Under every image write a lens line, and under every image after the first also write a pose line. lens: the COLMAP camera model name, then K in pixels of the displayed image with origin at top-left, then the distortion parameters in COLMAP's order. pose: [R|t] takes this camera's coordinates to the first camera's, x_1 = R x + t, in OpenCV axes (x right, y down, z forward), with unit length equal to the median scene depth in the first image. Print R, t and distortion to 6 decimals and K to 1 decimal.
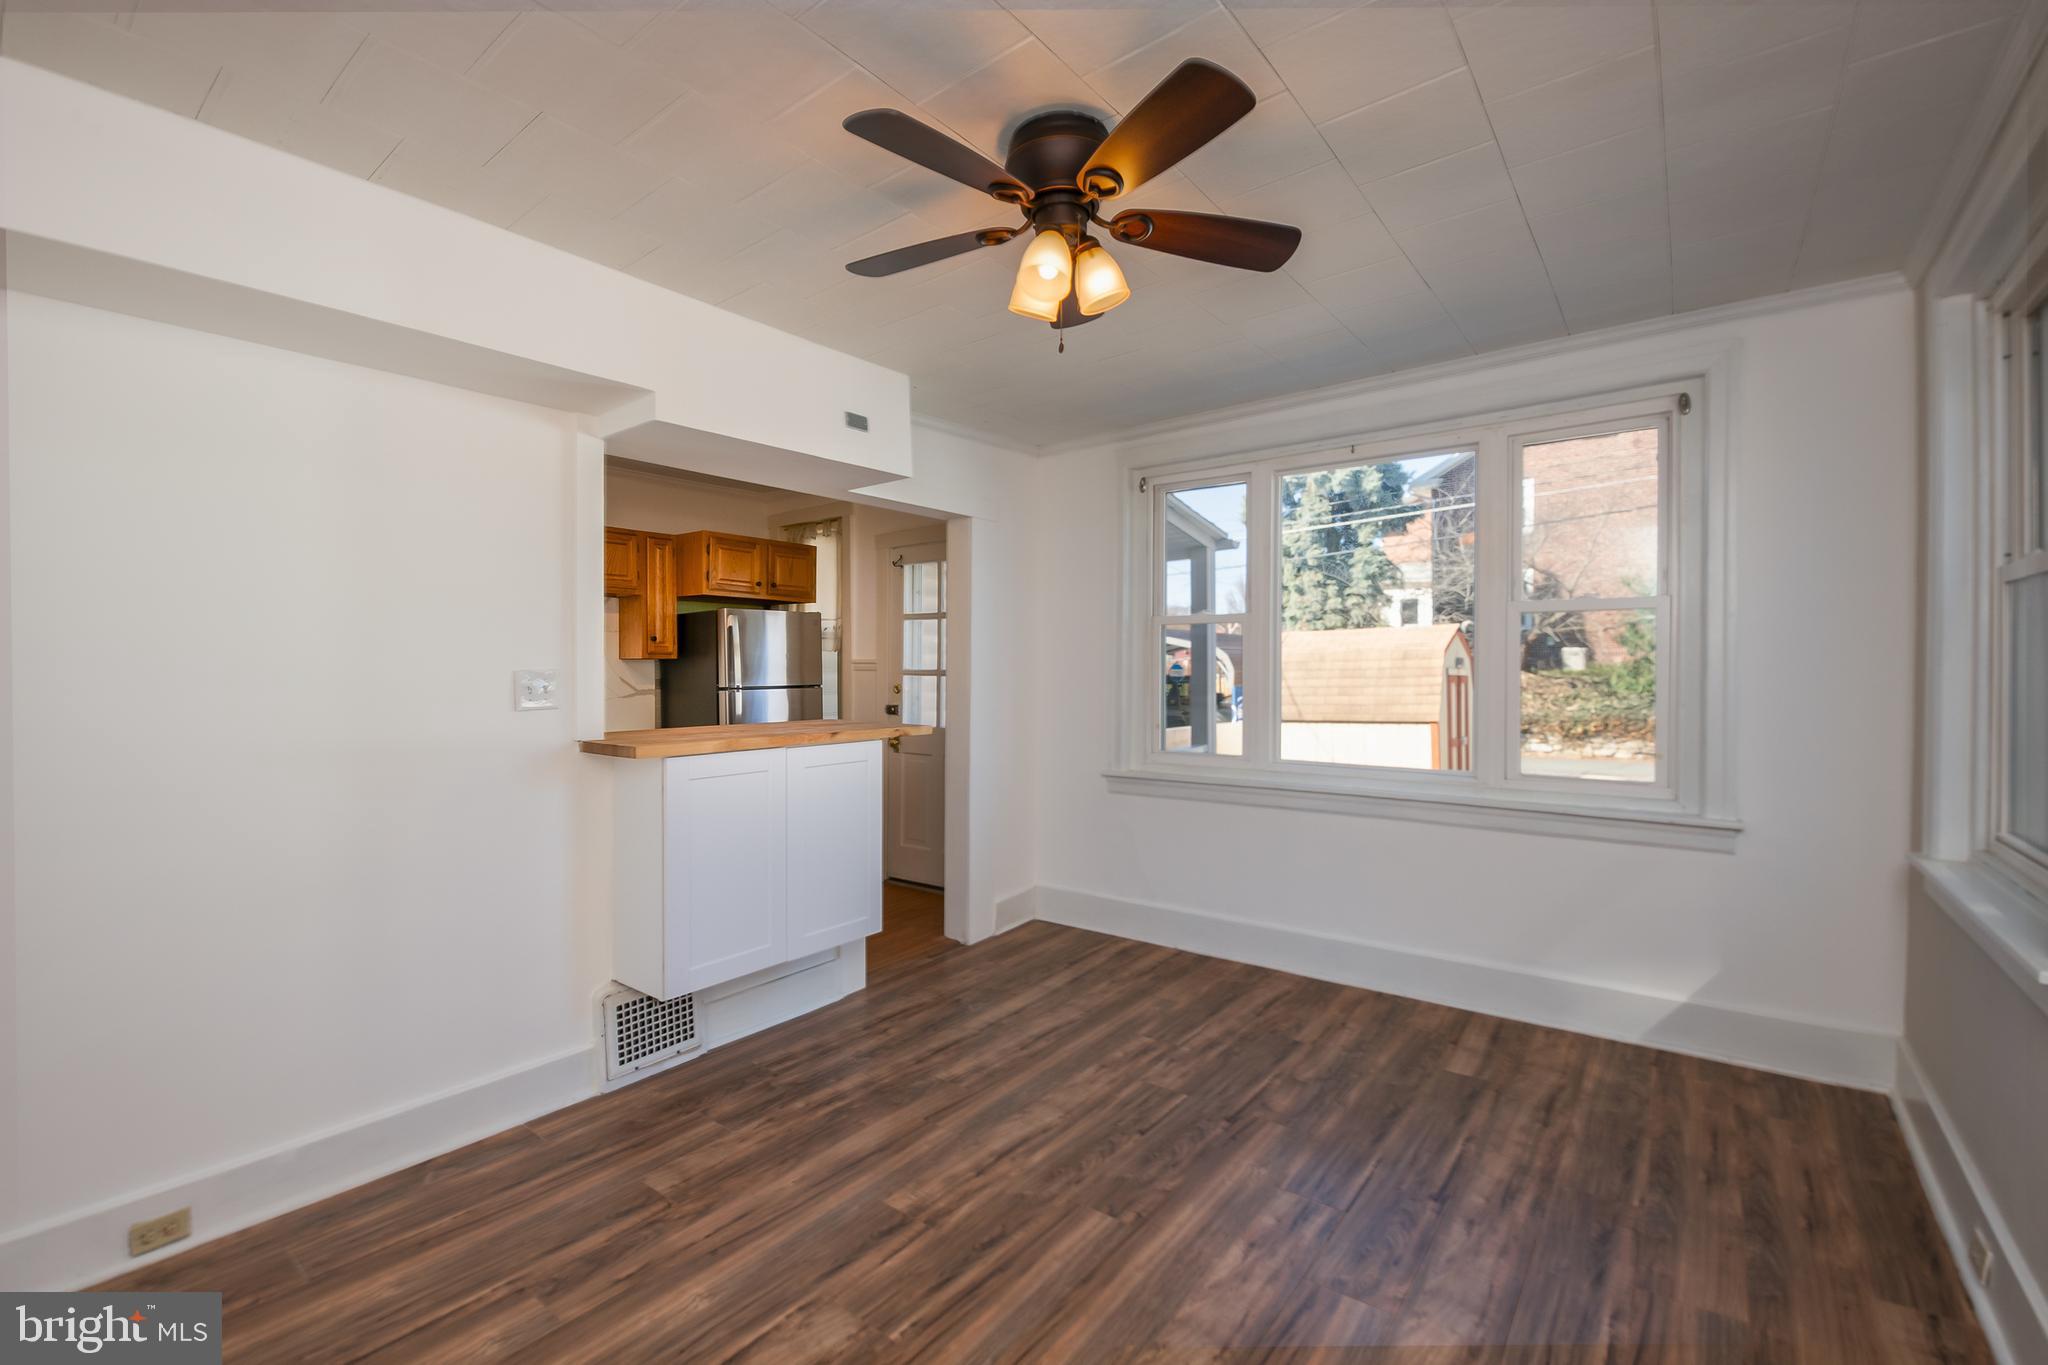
lens RADIAL K [[890.4, 0, 1011.7], [0, 890.4, 679.7], [0, 0, 1]] dist [-0.014084, -0.003018]
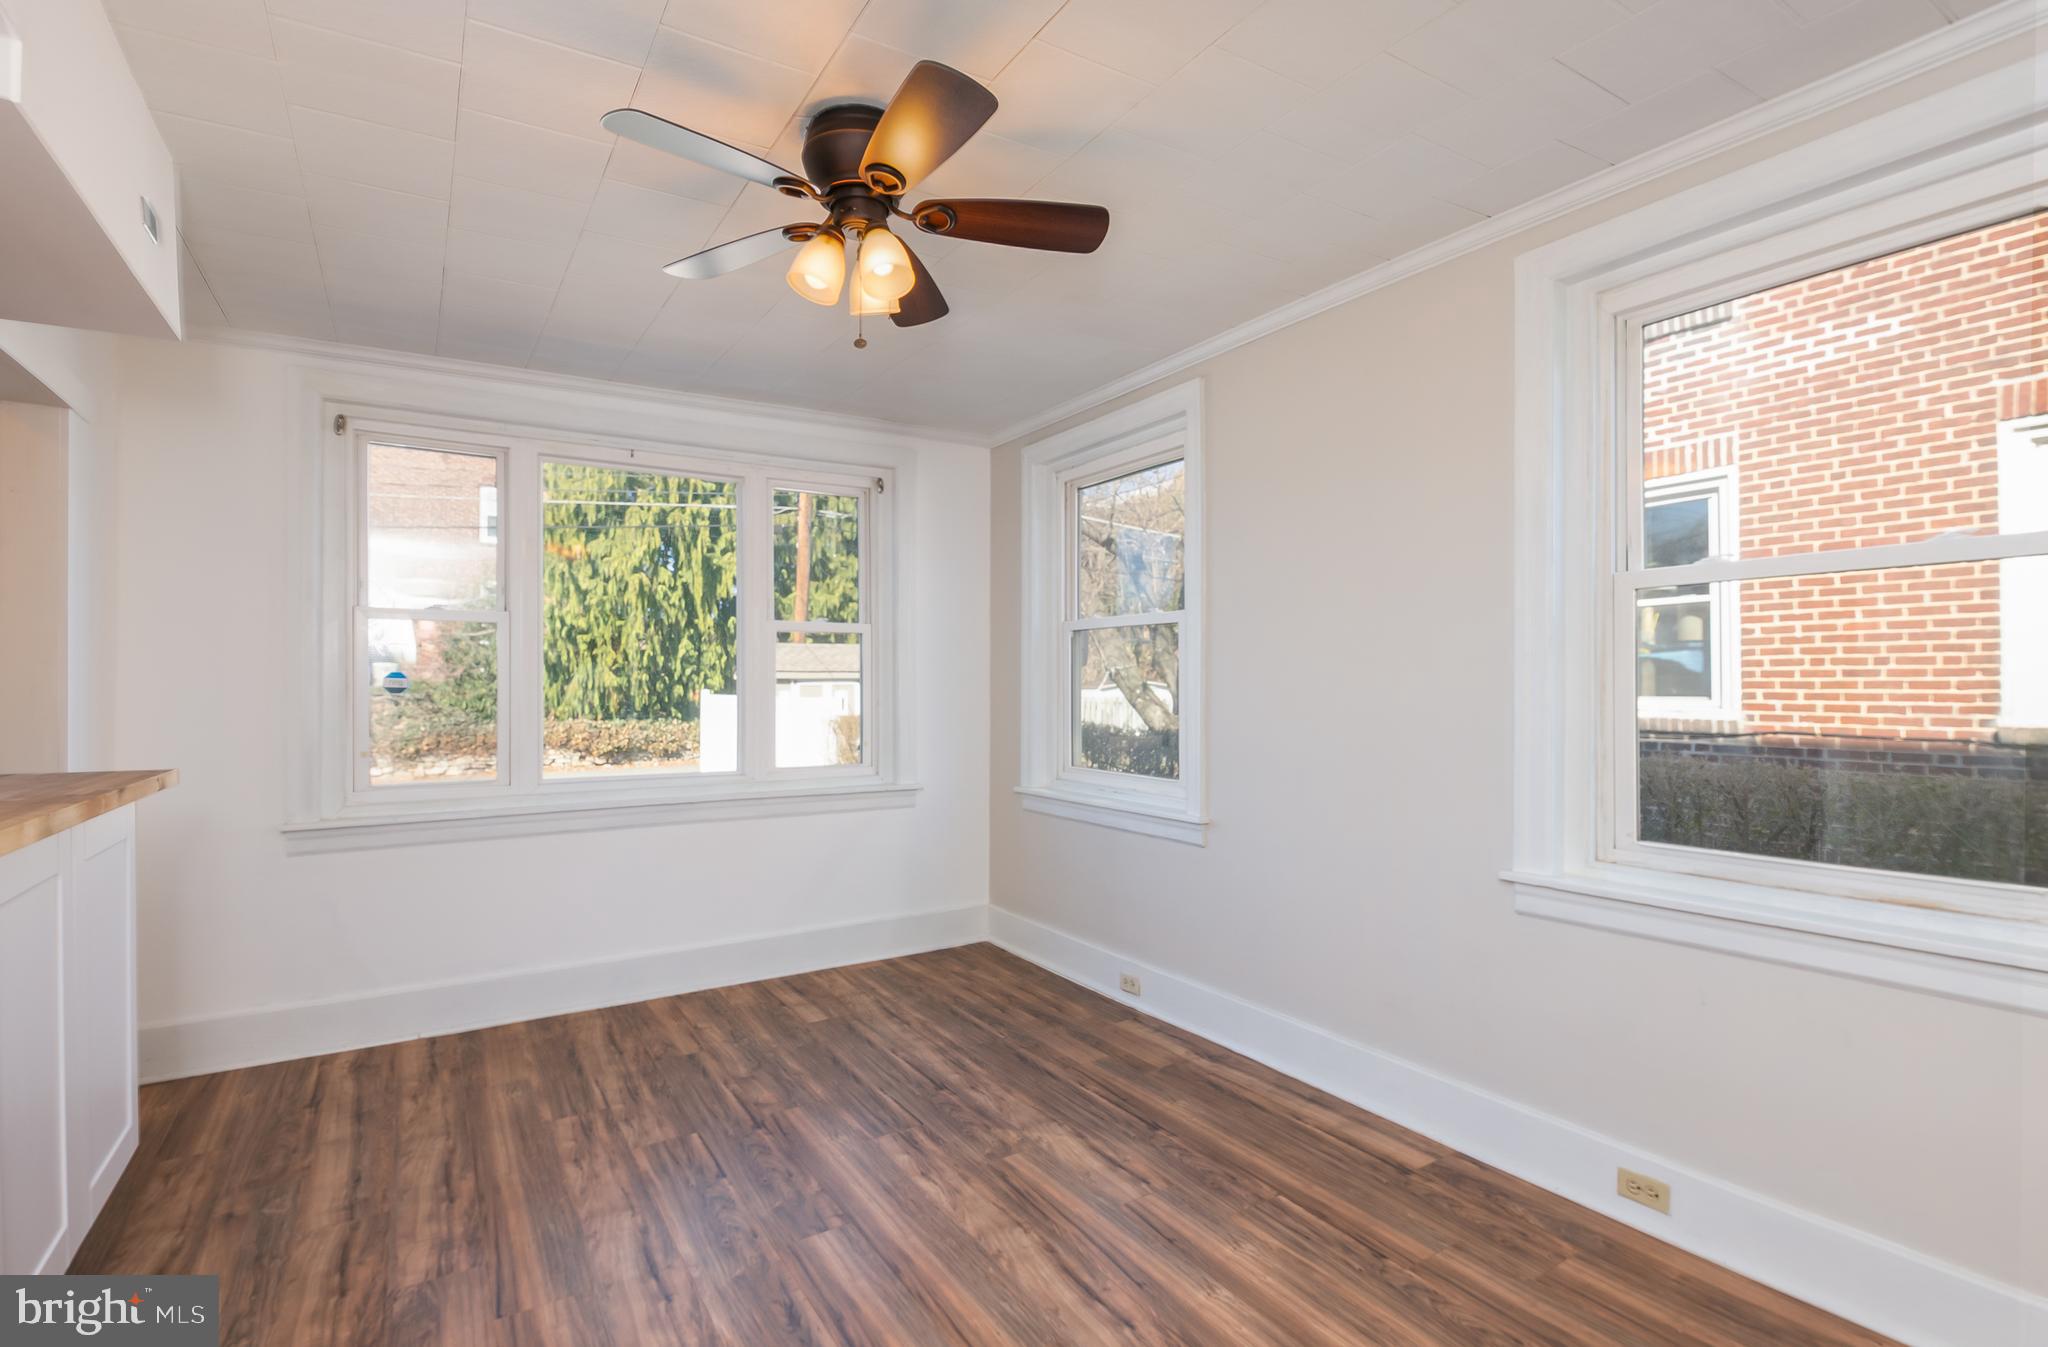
lens RADIAL K [[944.5, 0, 1018.5], [0, 944.5, 682.8], [0, 0, 1]] dist [-0.001465, -0.002863]
pose [[0.334990, 0.000970, 0.942221, -0.570847], [0.014517, 0.999875, -0.006191, 0.007813], [-0.942110, 0.015752, 0.334934, 0.315243]]
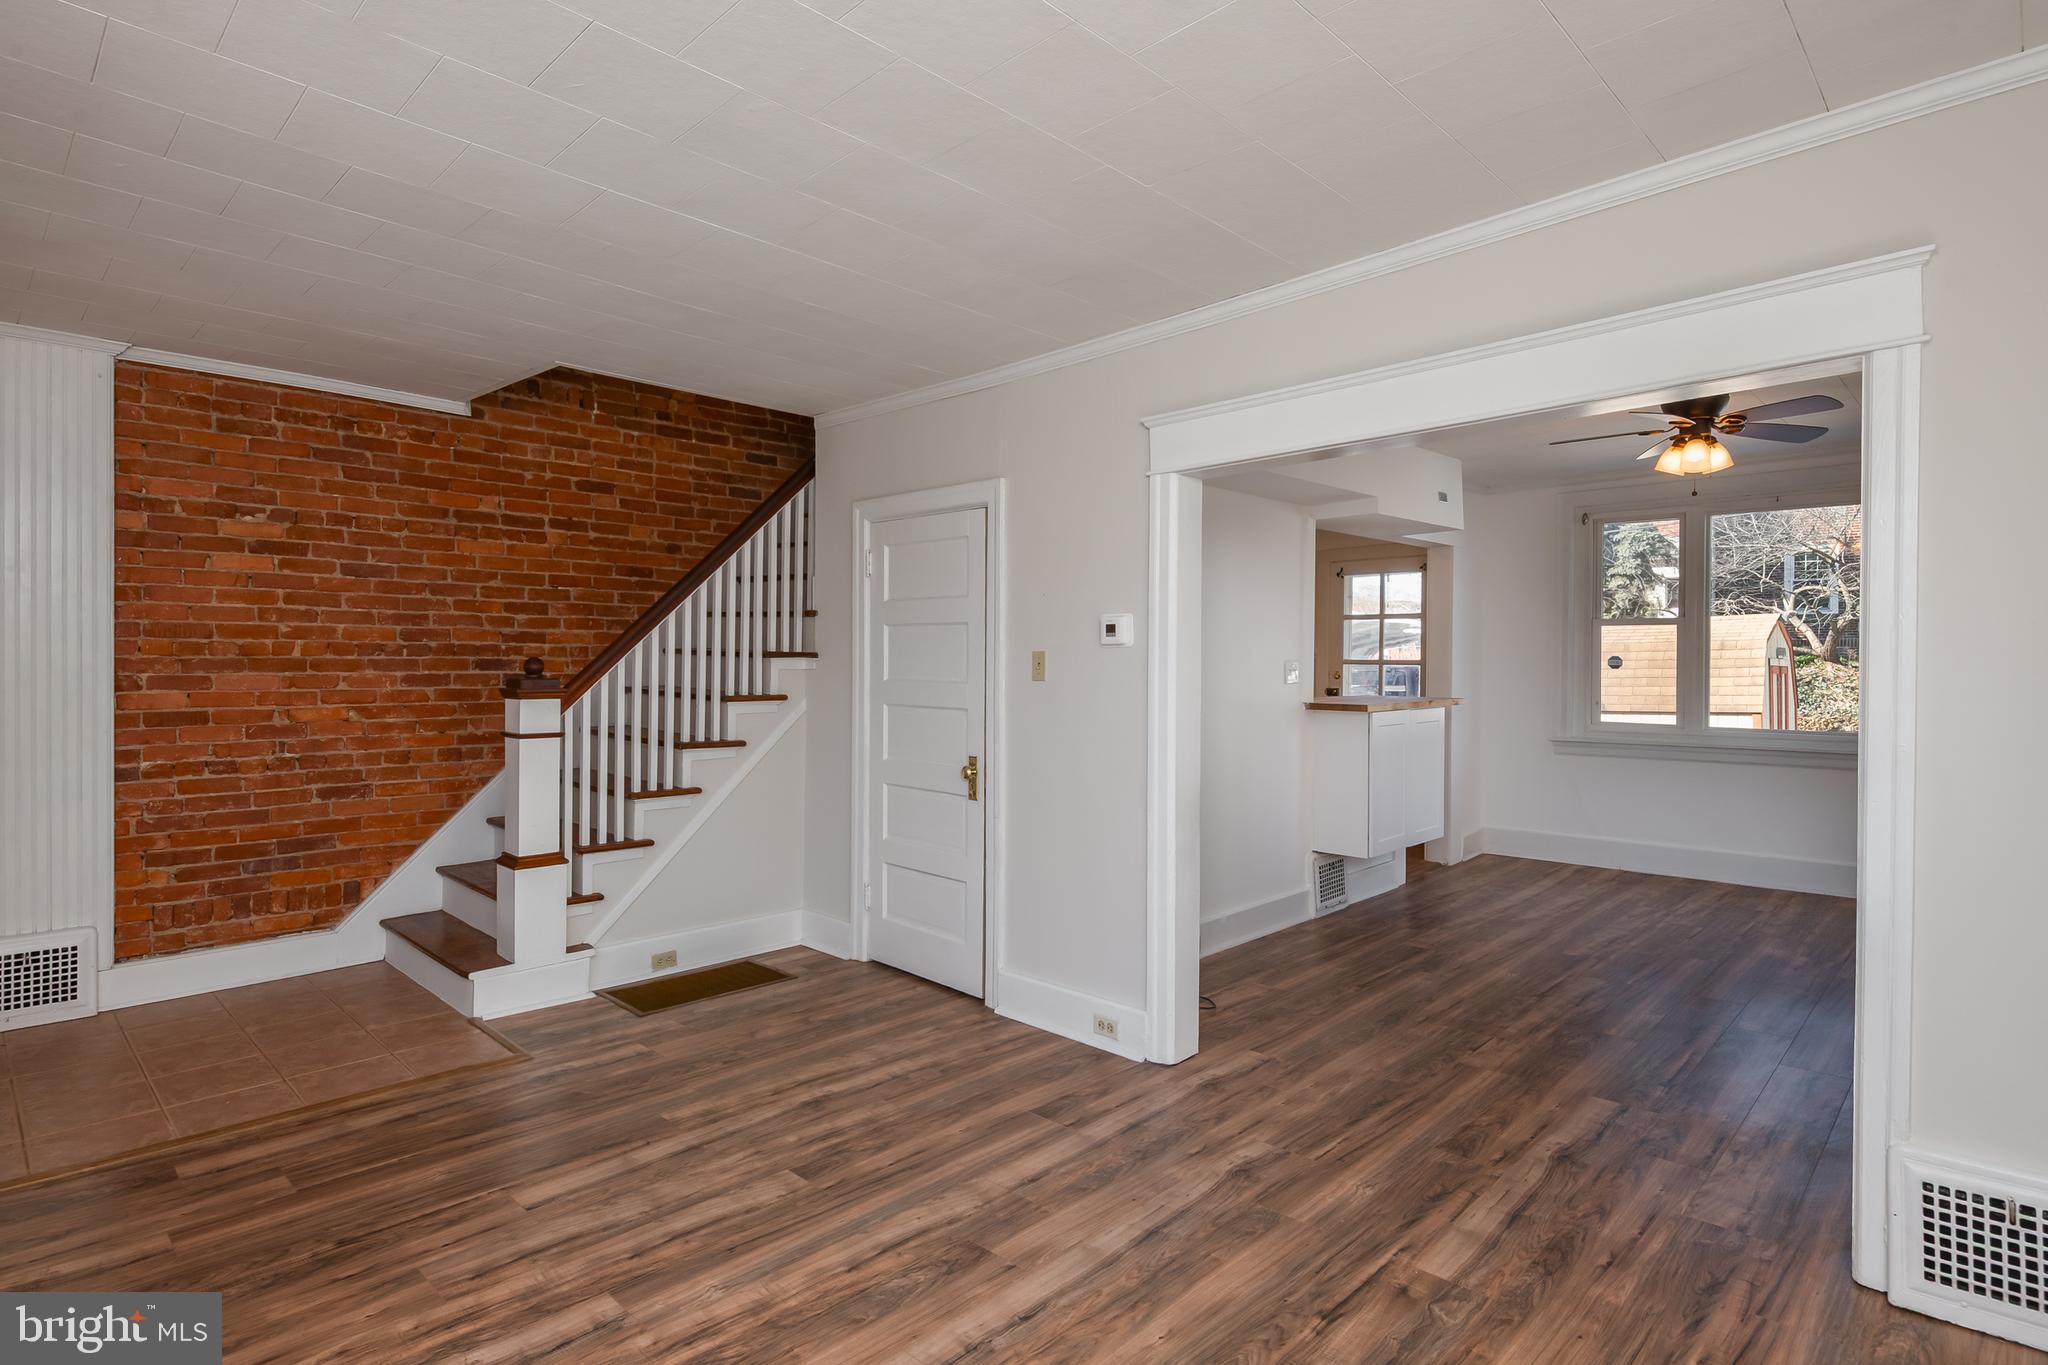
lens RADIAL K [[1045.7, 0, 1015.4], [0, 1045.7, 647.8], [0, 0, 1]] dist [0.008801, -0.001557]
pose [[0.992202, -0.002310, -0.124615, -0.706138], [-0.000775, 0.999695, -0.024695, 0.016247], [0.124634, 0.024599, 0.991898, -0.913274]]
